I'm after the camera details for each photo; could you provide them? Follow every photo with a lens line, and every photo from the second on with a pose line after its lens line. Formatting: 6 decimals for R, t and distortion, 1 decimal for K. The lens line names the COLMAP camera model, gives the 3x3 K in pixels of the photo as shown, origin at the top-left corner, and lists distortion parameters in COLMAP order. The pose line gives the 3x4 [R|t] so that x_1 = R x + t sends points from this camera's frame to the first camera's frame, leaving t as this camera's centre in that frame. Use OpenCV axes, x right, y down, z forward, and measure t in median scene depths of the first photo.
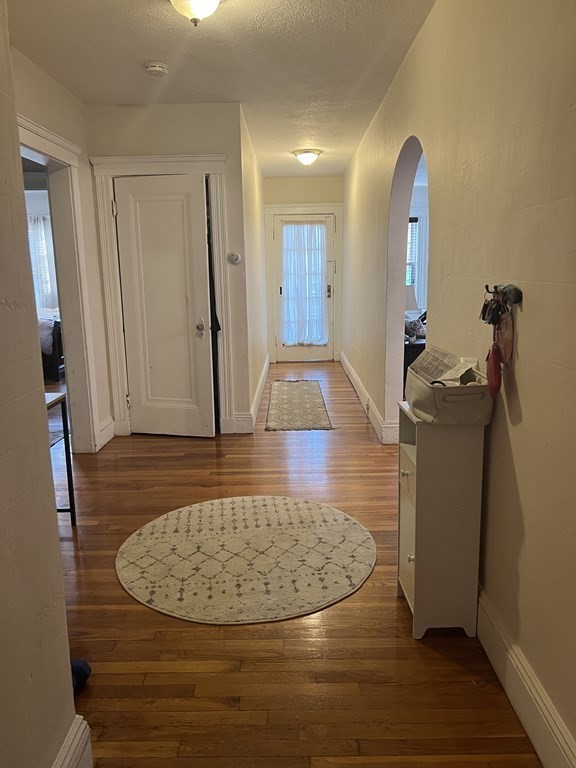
lens RADIAL K [[568.8, 0, 288.9], [0, 568.8, 382.0], [0, 0, 1]] dist [0.038032, -0.026233]
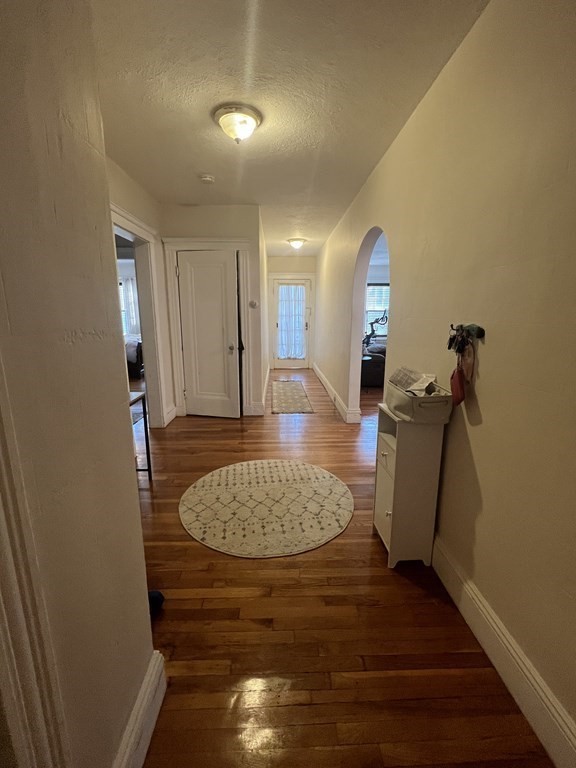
lens RADIAL K [[332.3, 0, 288.4], [0, 332.3, 382.9], [0, 0, 1]] dist [-0.005614, 0.000877]
pose [[0.999222, 0.010694, 0.037948, -0.050189], [-0.011139, 0.999871, 0.011538, -0.018897], [-0.037820, -0.011952, 0.999213, 0.123364]]
